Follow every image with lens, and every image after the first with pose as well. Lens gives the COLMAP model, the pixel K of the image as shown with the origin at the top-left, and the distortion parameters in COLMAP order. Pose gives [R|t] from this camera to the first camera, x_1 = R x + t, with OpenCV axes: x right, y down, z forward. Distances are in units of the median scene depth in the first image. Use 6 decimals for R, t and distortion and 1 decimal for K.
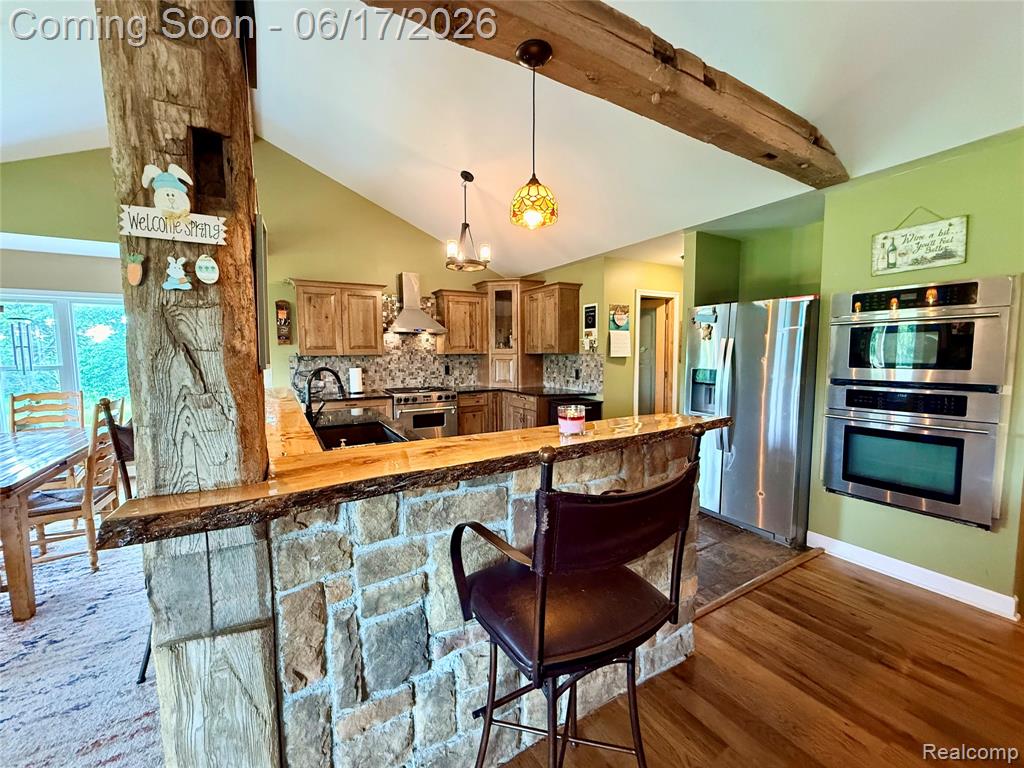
lens RADIAL K [[409.4, 0, 511.0], [0, 409.4, 384.8], [0, 0, 1]] dist [0.000193, 0.000035]
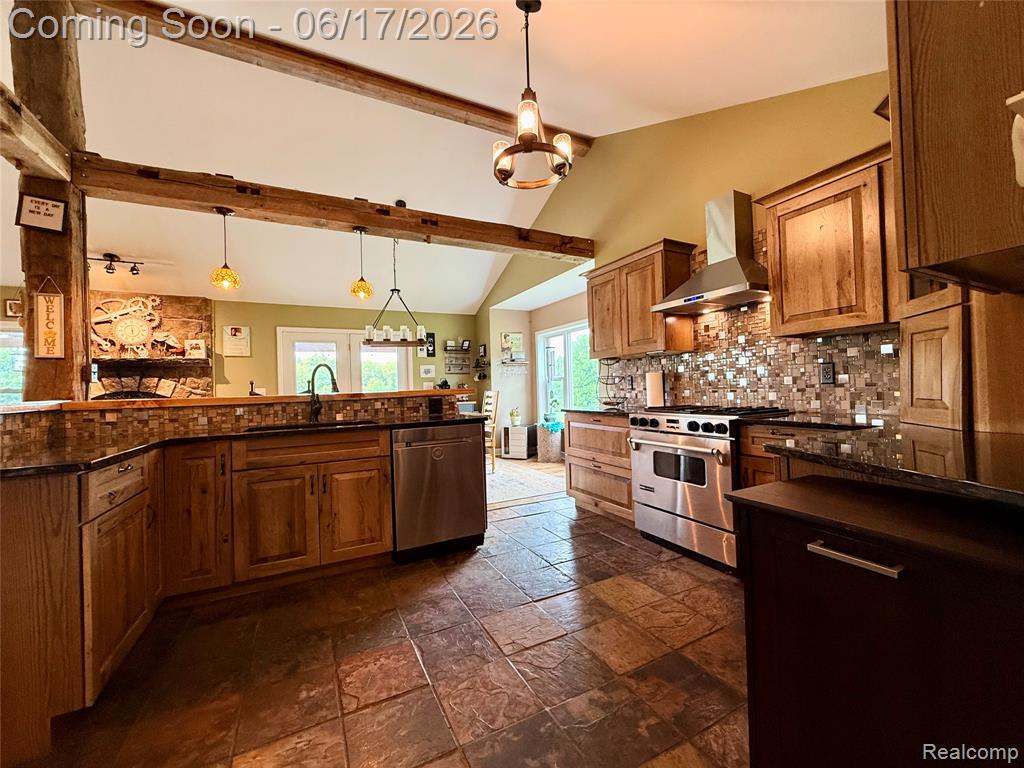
lens RADIAL K [[409.4, 0, 509.9], [0, 409.4, 384.9], [0, 0, 1]] dist [0.000193, 0.000035]
pose [[-0.054104, -0.003930, -0.998528, 0.348733], [-0.055814, 0.998441, -0.000906, -0.006167], [0.996974, 0.055683, -0.054239, 0.840607]]
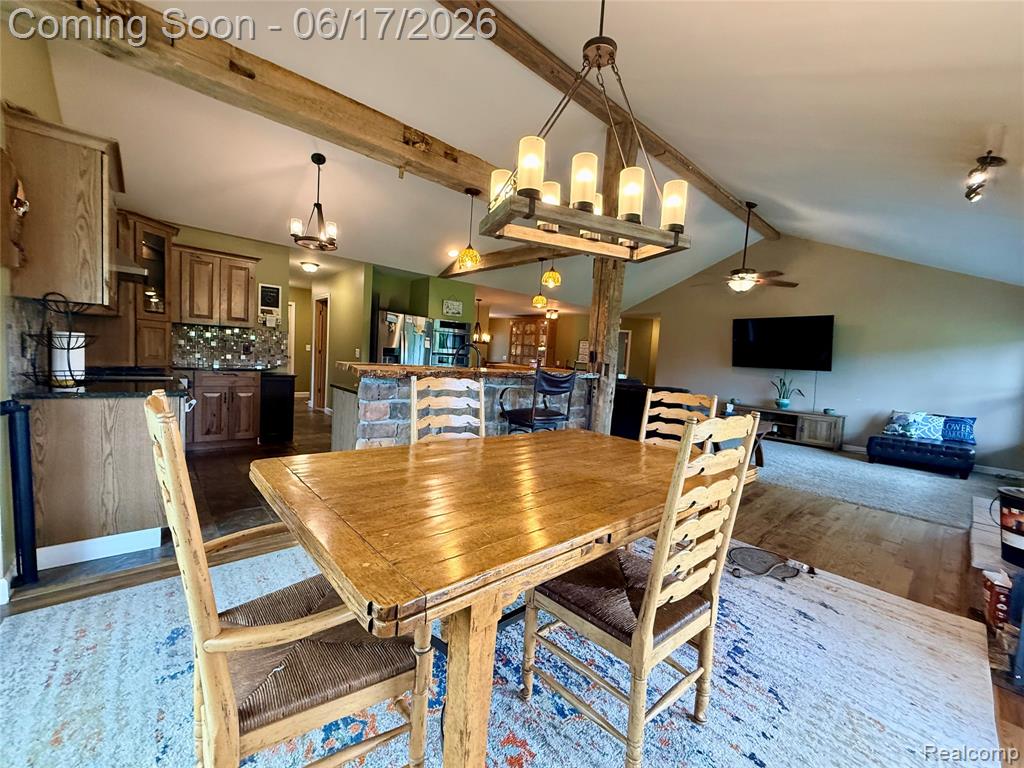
lens RADIAL K [[409.4, 0, 511.7], [0, 409.4, 382.2], [0, 0, 1]] dist [0.000193, 0.000035]
pose [[-0.201425, -0.067108, 0.977202, -1.034612], [0.022581, 0.997067, 0.073127, -0.004551], [-0.979244, 0.036795, -0.199319, 0.606569]]
